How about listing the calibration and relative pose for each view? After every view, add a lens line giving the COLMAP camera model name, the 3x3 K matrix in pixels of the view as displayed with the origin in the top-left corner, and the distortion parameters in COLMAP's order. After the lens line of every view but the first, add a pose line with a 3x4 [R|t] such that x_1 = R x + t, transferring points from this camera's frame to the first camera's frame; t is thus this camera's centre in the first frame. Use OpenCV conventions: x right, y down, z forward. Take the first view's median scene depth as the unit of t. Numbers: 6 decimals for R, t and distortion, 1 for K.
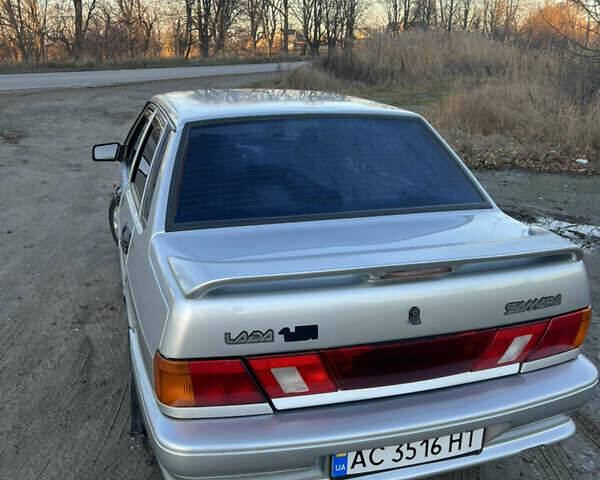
lens RADIAL K [[593.5, 0, 300.0], [0, 593.5, 240.0], [0, 0, 1]] dist [0.082727, -0.137124]
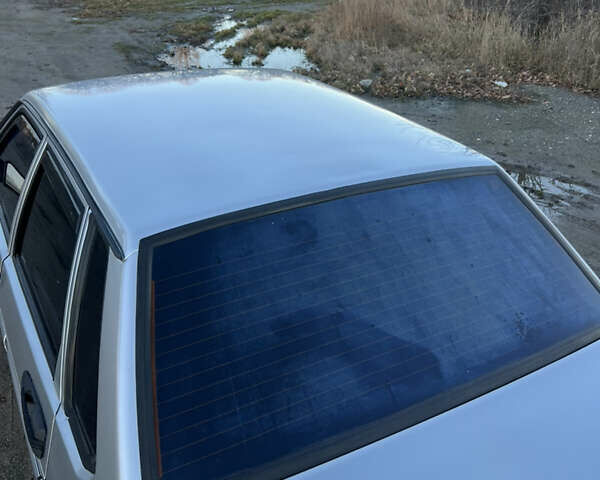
lens RADIAL K [[592.7, 0, 301.4], [0, 592.7, 221.4], [0, 0, 1]] dist [0.024516, 0.015809]
pose [[0.972716, -0.086318, 0.215343, -0.052697], [0.049903, 0.984328, 0.169142, -0.094380], [-0.226568, -0.153781, 0.961779, 0.147776]]
